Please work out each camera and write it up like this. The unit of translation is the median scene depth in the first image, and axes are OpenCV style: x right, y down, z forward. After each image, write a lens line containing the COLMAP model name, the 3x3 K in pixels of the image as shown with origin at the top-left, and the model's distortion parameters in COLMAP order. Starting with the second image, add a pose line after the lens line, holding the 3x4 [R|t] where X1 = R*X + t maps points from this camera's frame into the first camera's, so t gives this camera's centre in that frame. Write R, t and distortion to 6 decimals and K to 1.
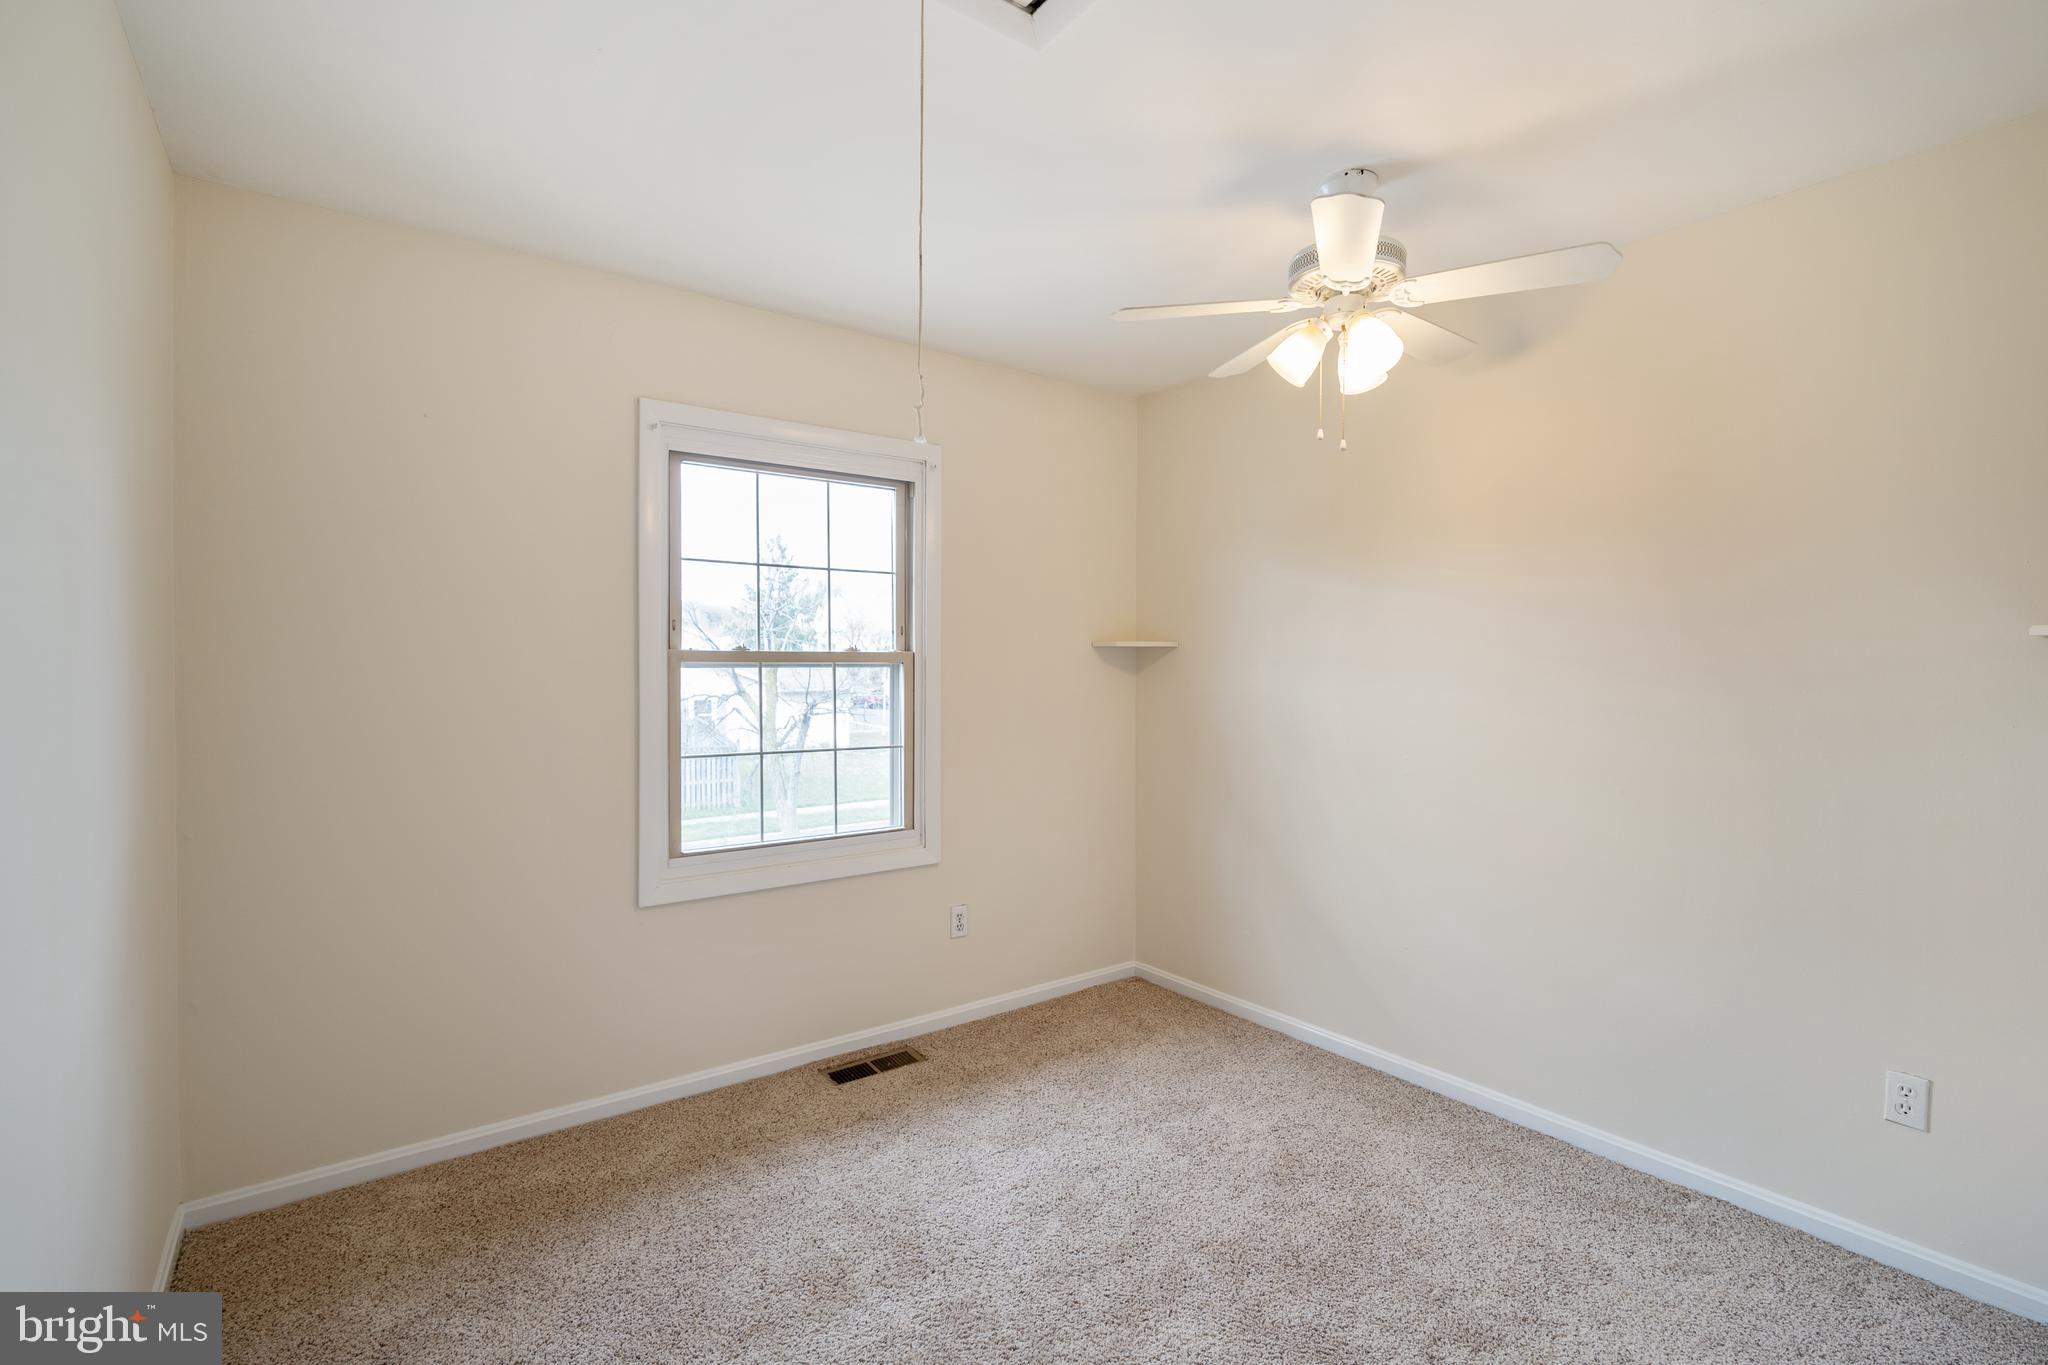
lens RADIAL K [[890.6, 0, 1024.0], [0, 890.6, 682.5], [0, 0, 1]] dist [-0.000690, -0.000171]
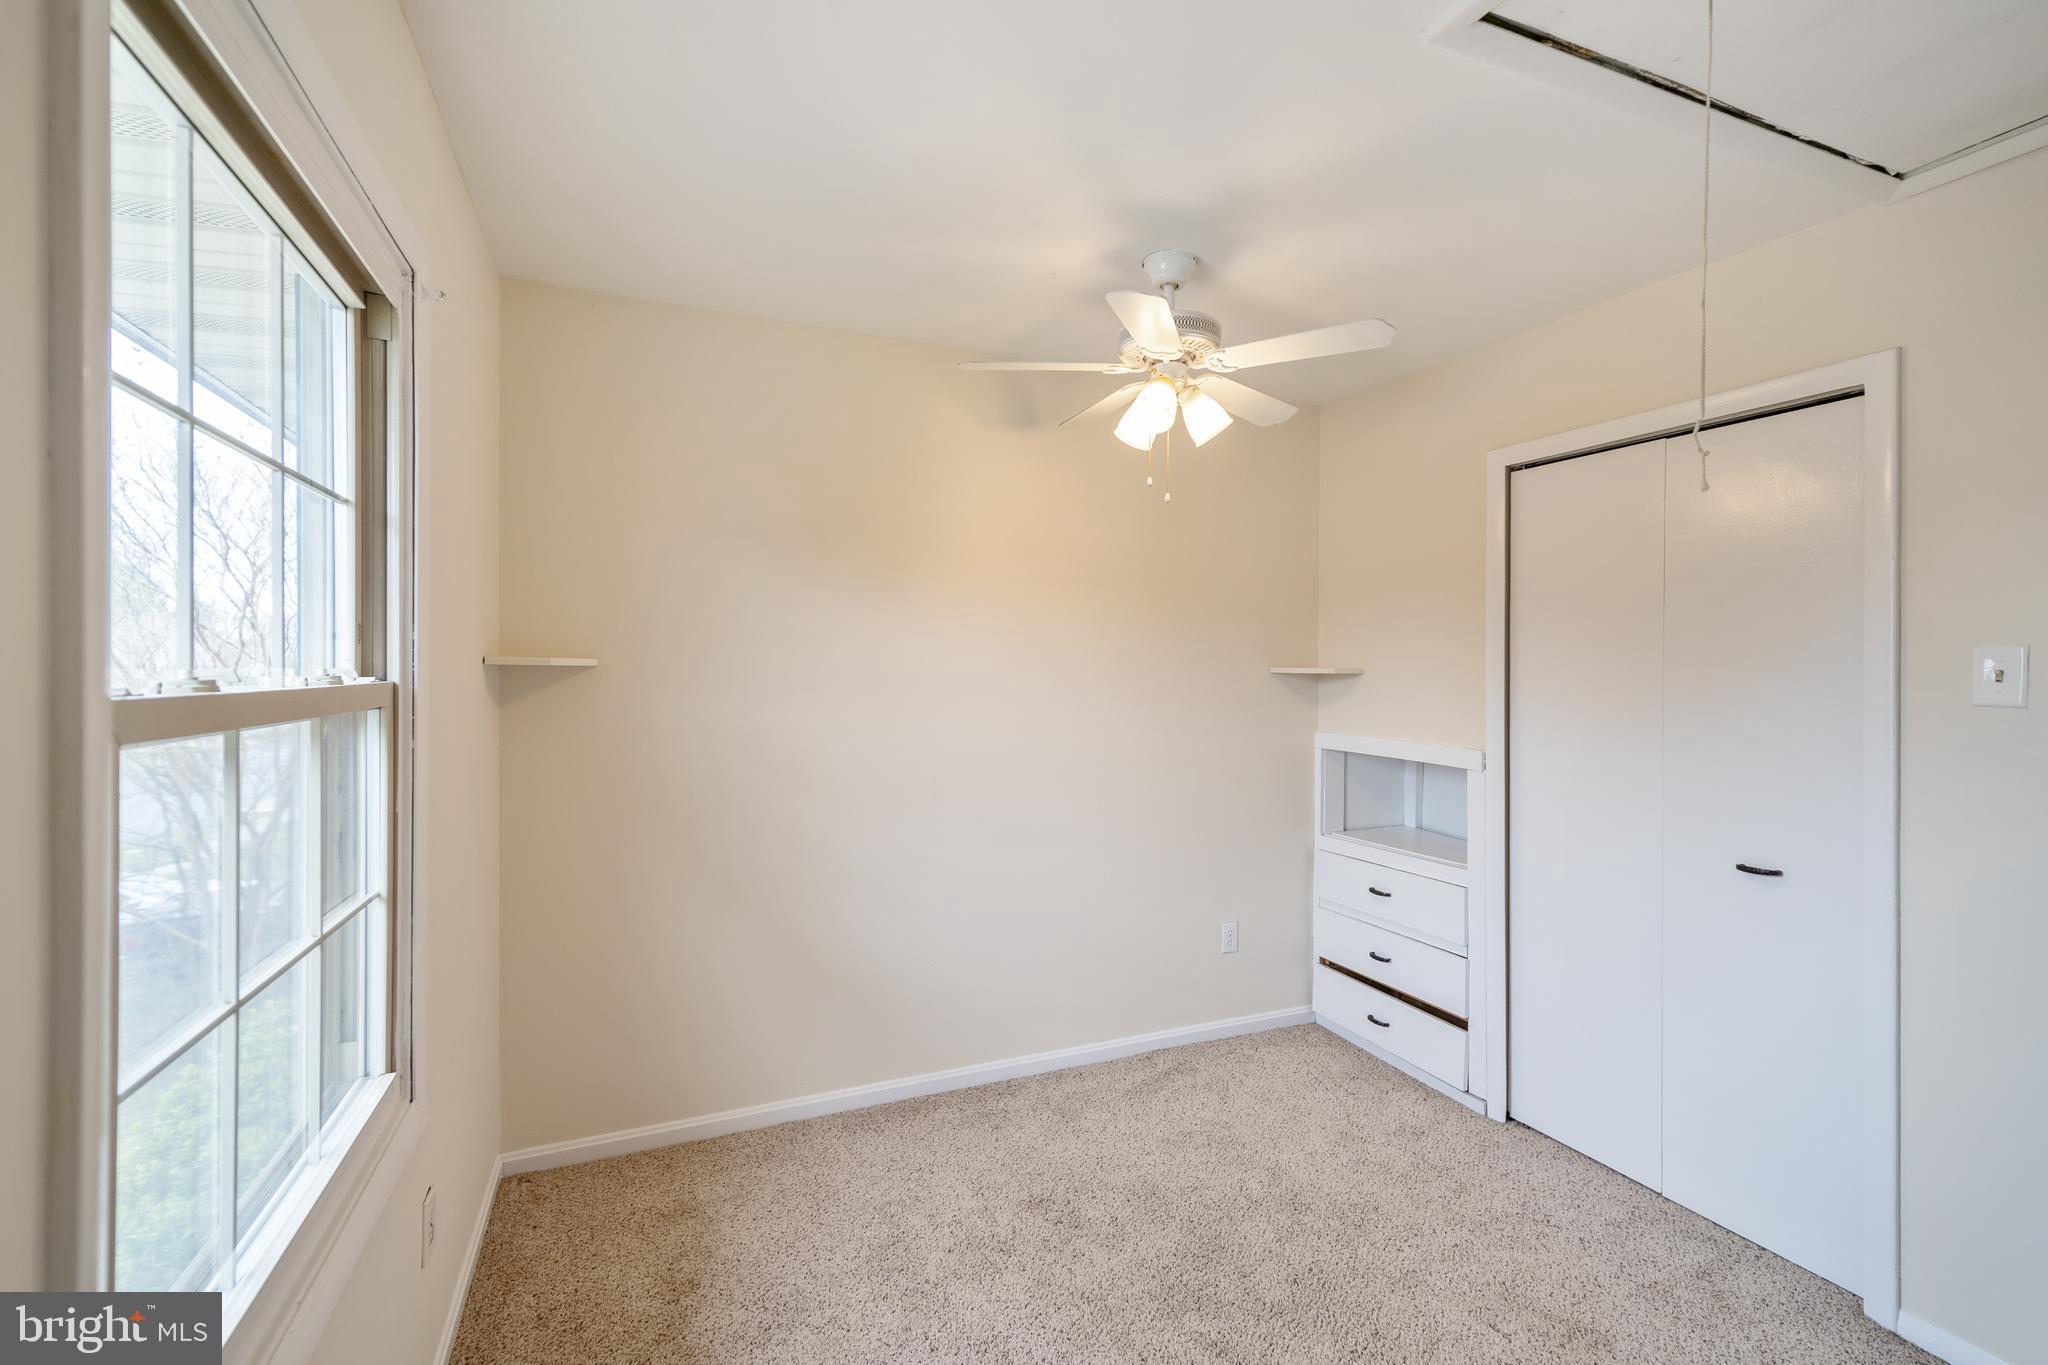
lens RADIAL K [[890.6, 0, 1024.0], [0, 890.6, 682.5], [0, 0, 1]] dist [-0.000690, -0.000171]
pose [[0.254531, -0.018353, 0.966890, -0.562899], [0.013271, 0.999792, 0.015484, -0.044994], [-0.966973, 0.008890, 0.254722, 0.673939]]
